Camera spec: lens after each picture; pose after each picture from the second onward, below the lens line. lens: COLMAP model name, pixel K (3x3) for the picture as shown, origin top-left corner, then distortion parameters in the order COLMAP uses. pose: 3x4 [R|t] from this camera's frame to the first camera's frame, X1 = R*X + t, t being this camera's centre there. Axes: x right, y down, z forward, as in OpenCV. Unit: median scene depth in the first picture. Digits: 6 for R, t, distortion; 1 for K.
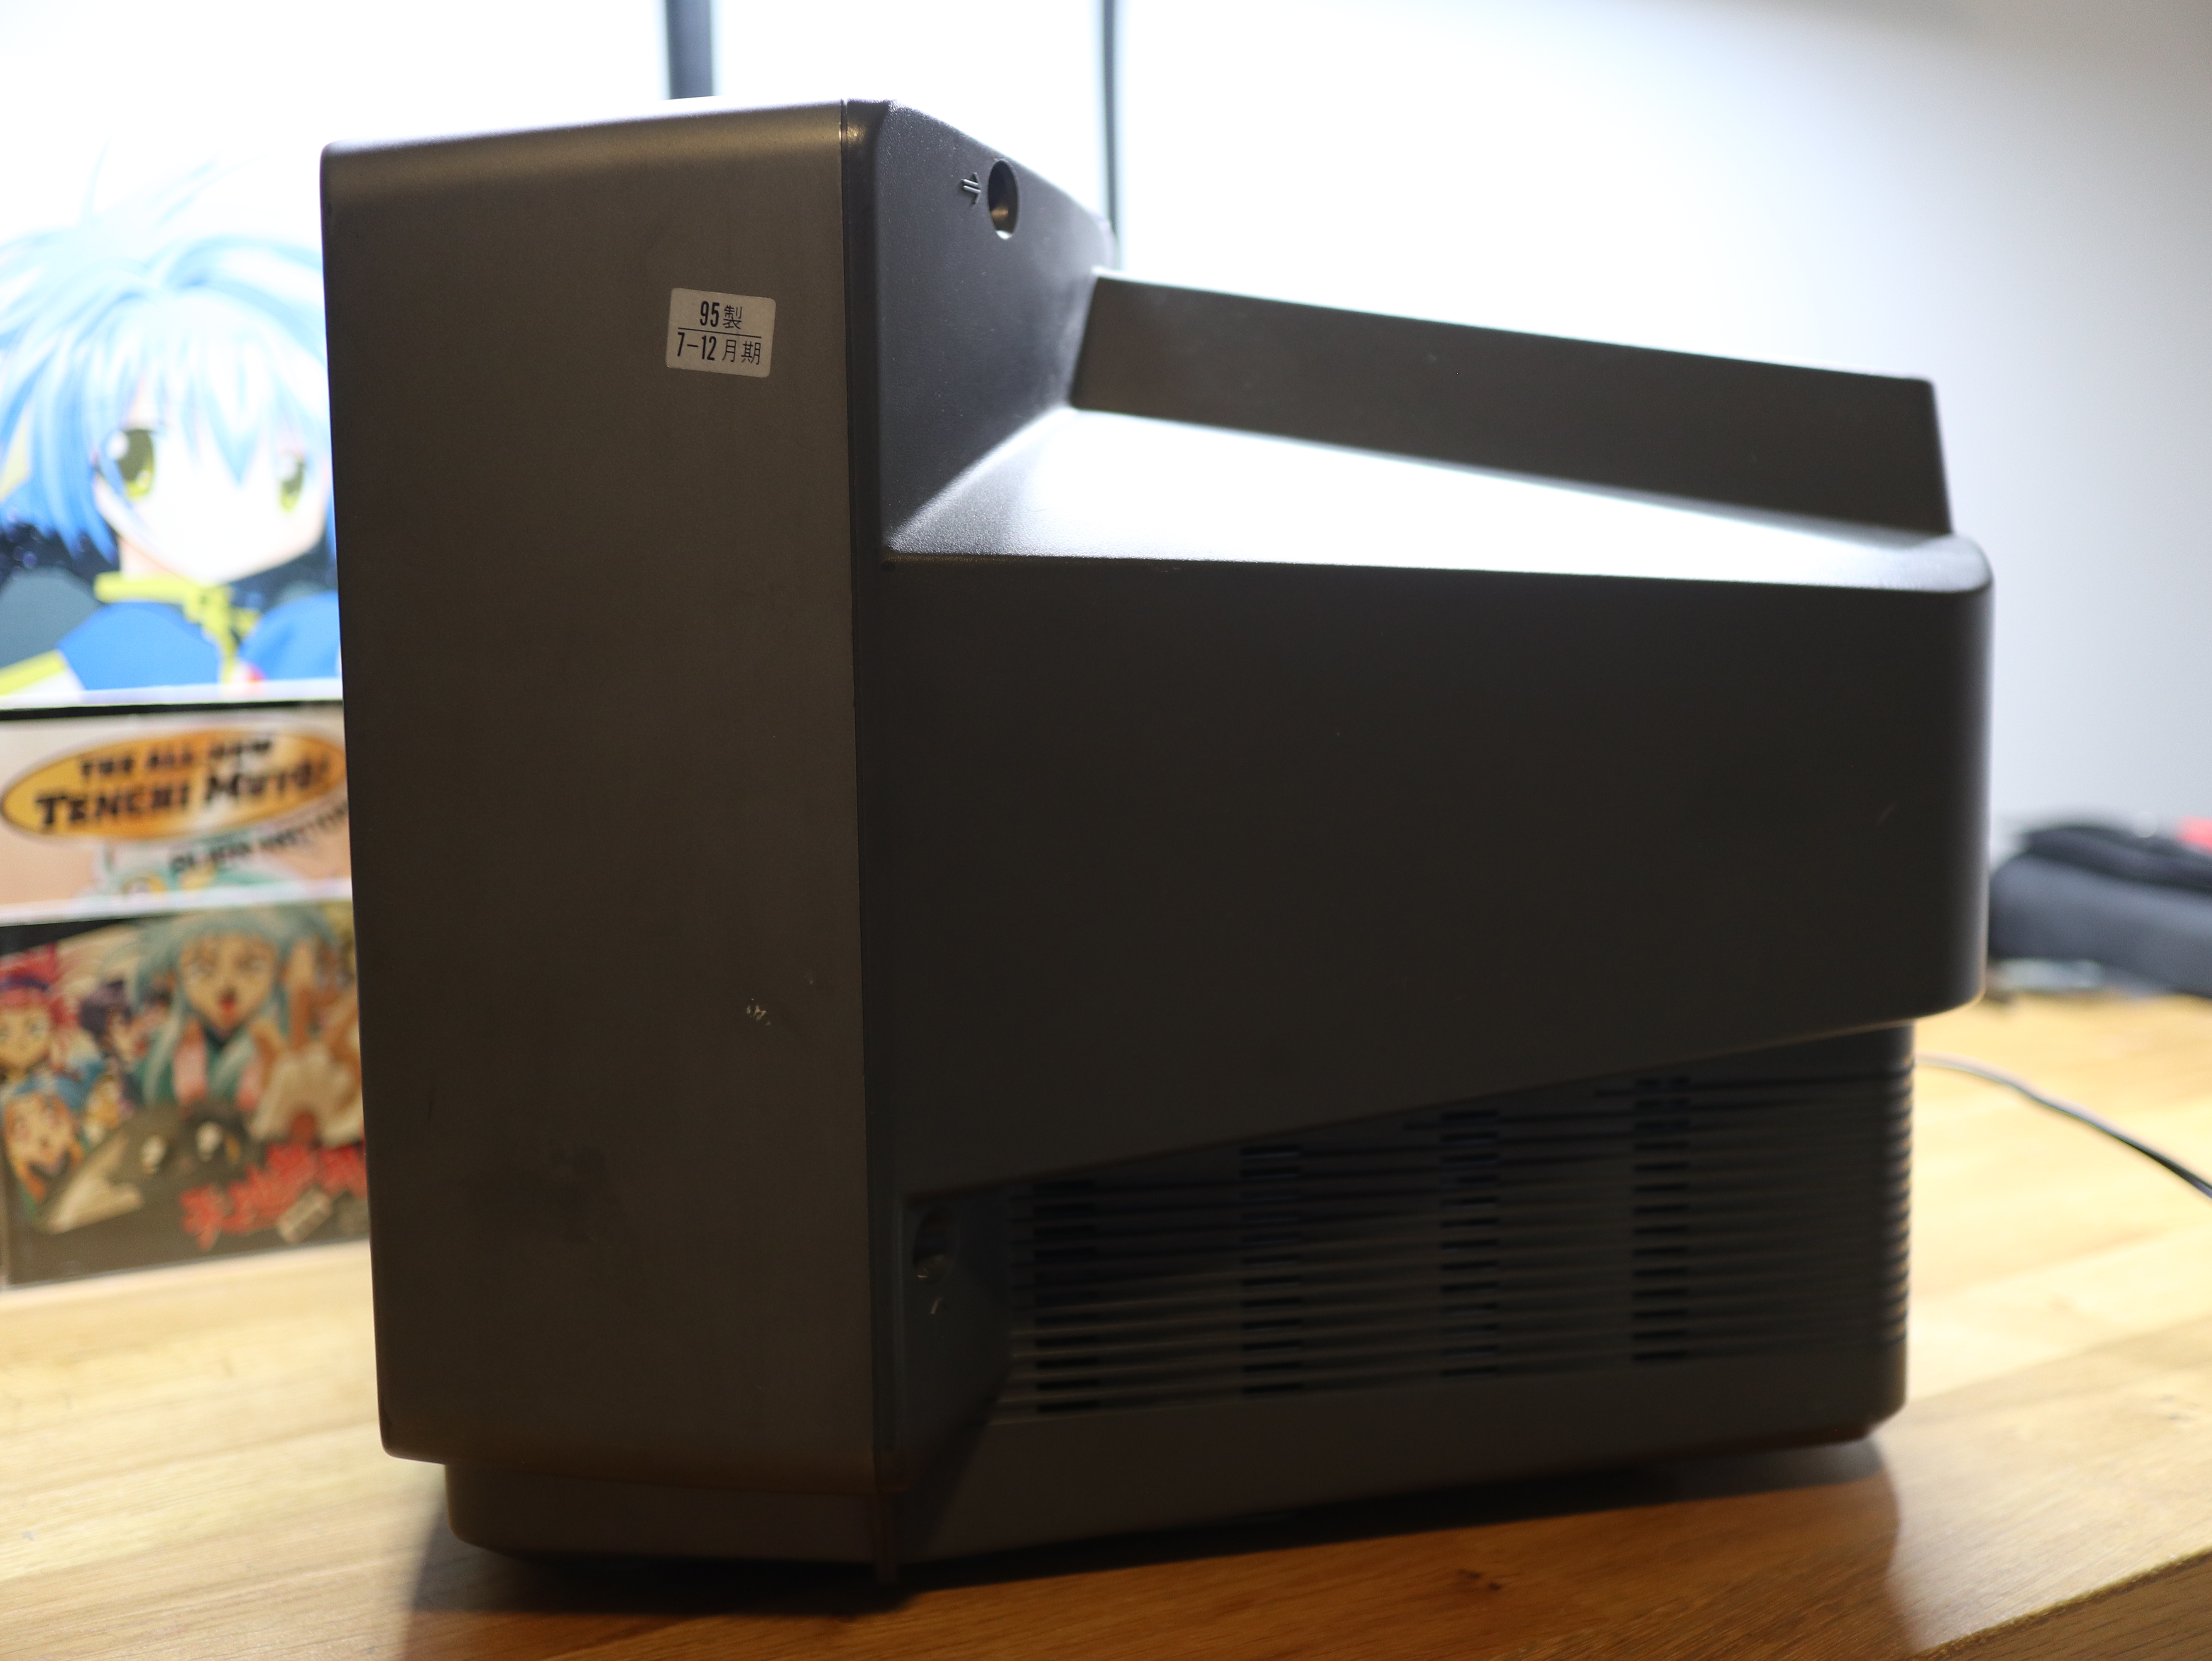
lens RADIAL K [[2476.9, 0, 1106.0], [0, 2476.9, 830.5], [0, 0, 1]] dist [0.009698, -0.001295]
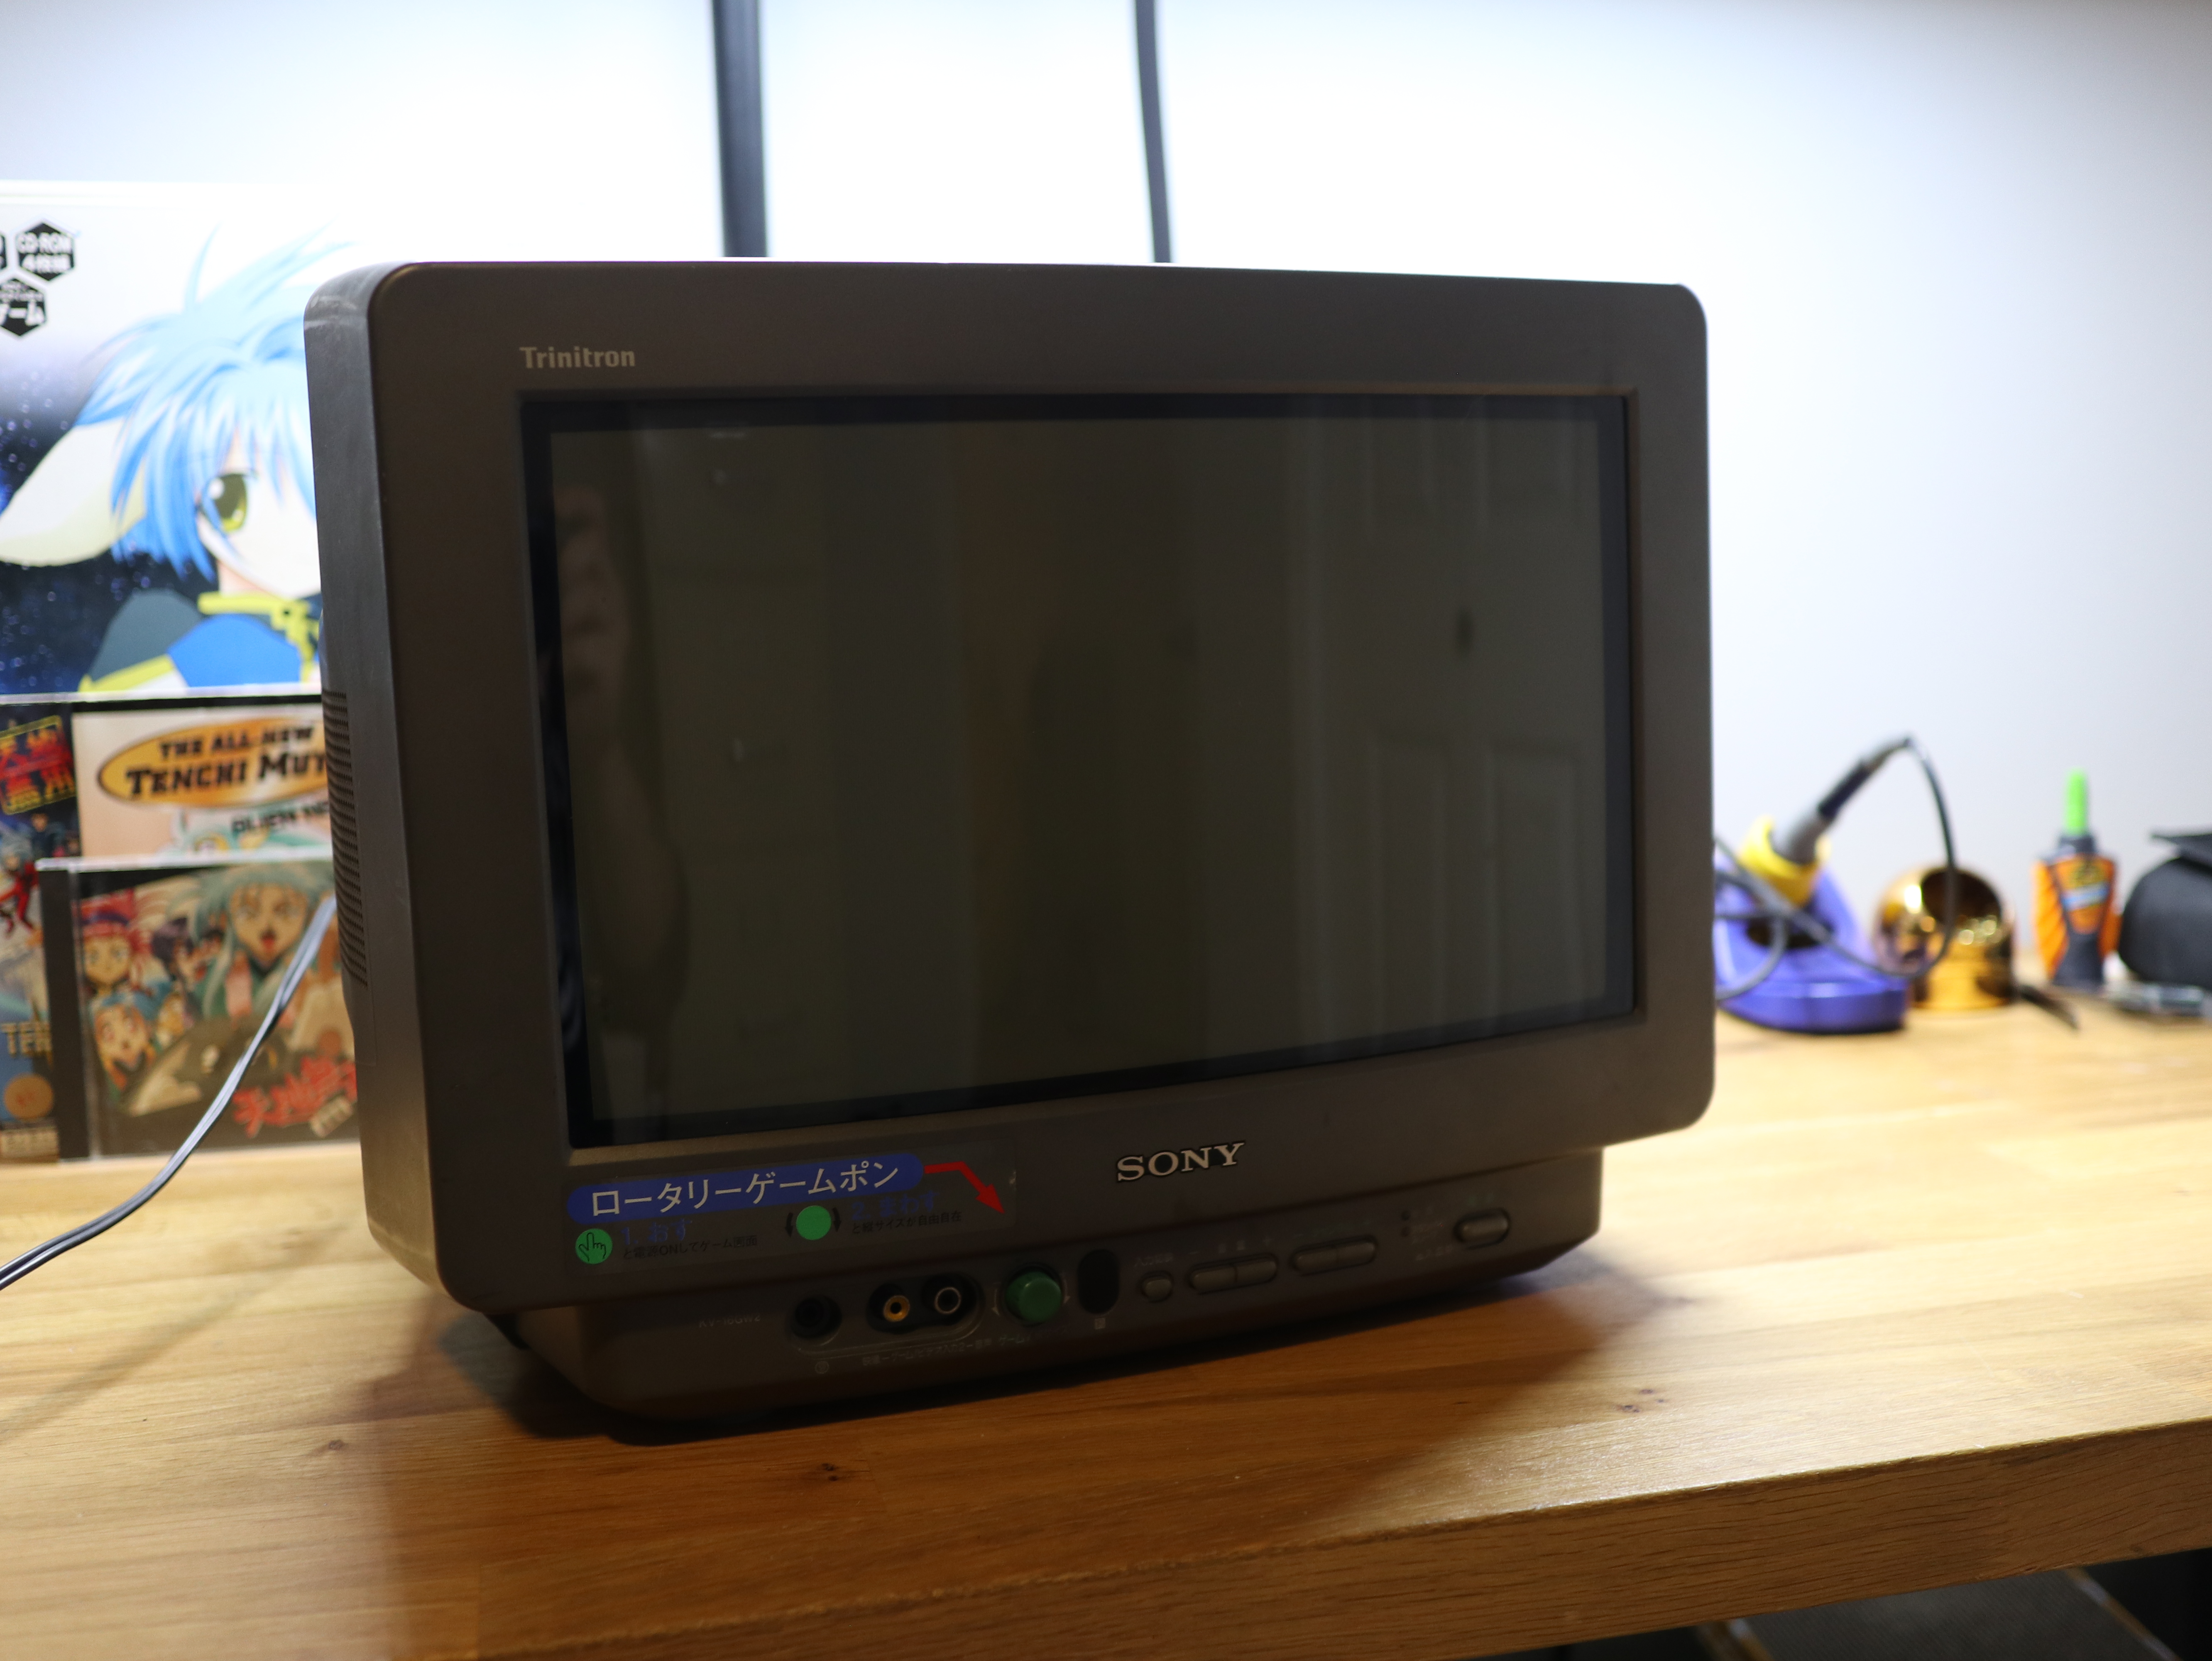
lens RADIAL K [[2476.9, 0, 1106.0], [0, 2476.9, 830.5], [0, 0, 1]] dist [0.009698, -0.001295]
pose [[0.951605, 0.027269, -0.306113, 0.422510], [-0.023190, 0.999587, 0.016956, -0.015878], [0.306449, -0.009037, 0.951844, -0.048280]]
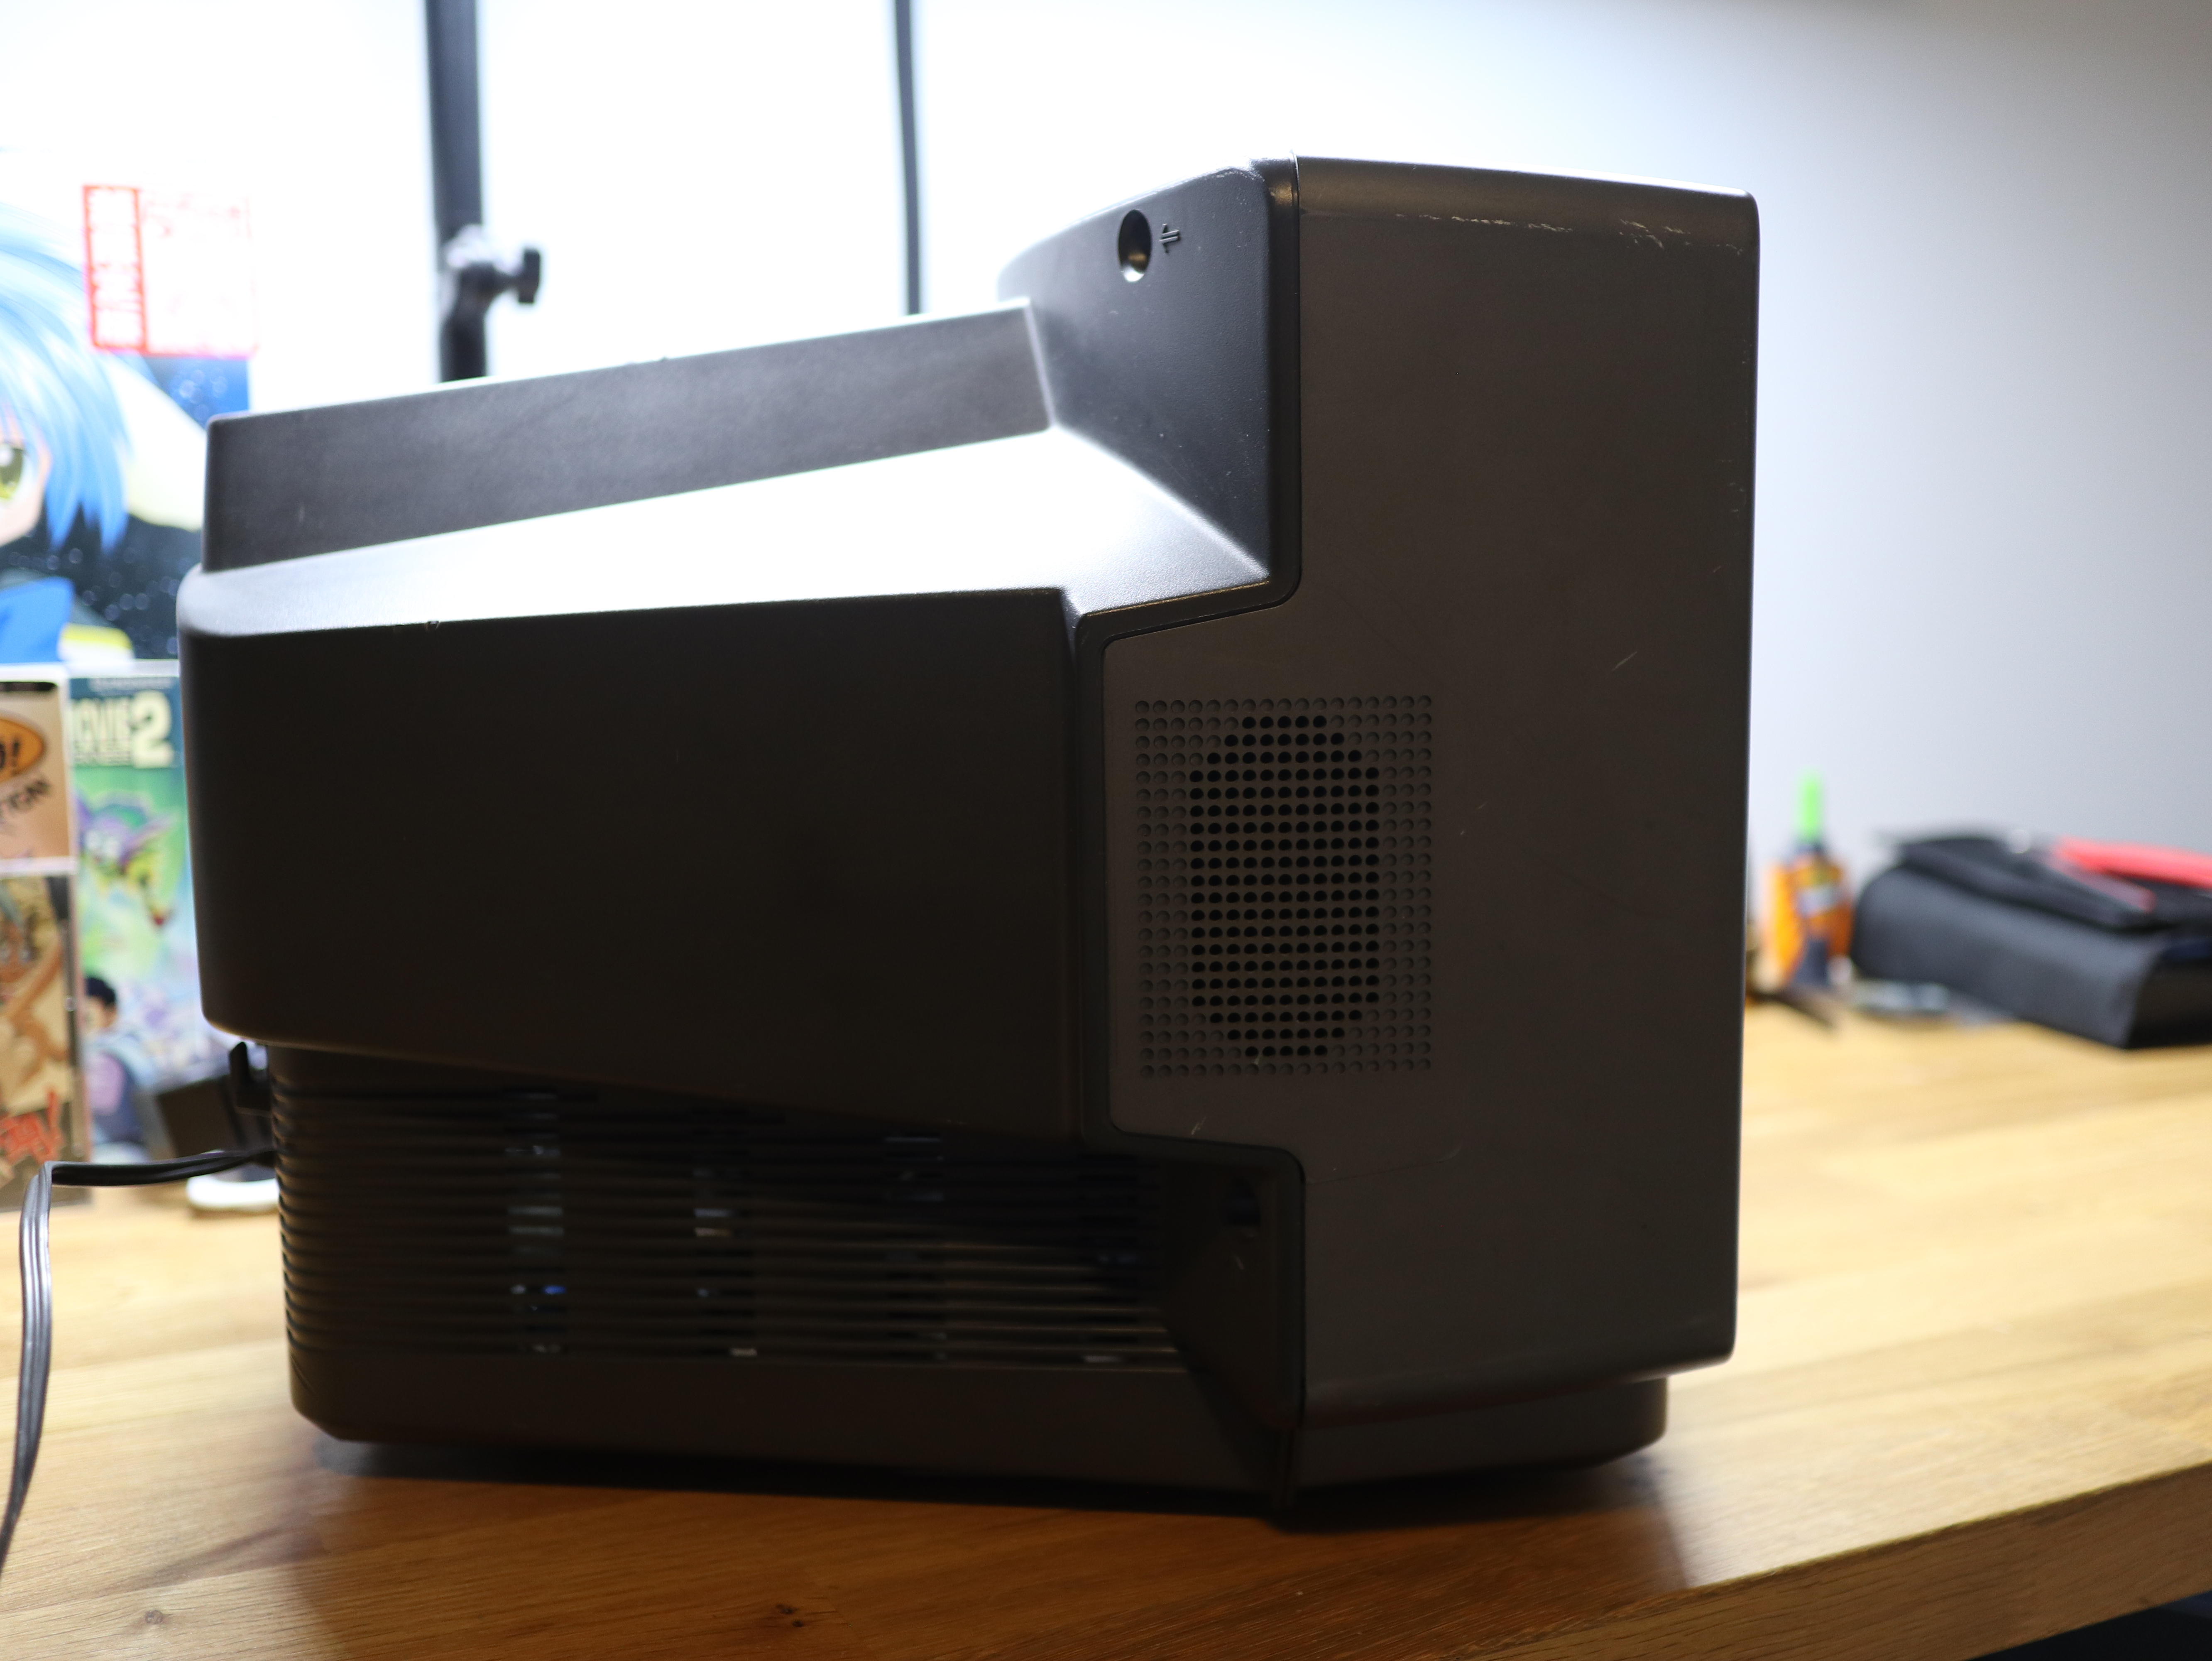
lens RADIAL K [[2476.9, 0, 1106.0], [0, 2476.9, 830.5], [0, 0, 1]] dist [0.009698, -0.001295]
pose [[0.994780, 0.028349, -0.098023, 0.247845], [-0.026469, 0.999441, 0.020429, -0.025696], [0.098547, -0.017728, 0.994974, 0.015901]]
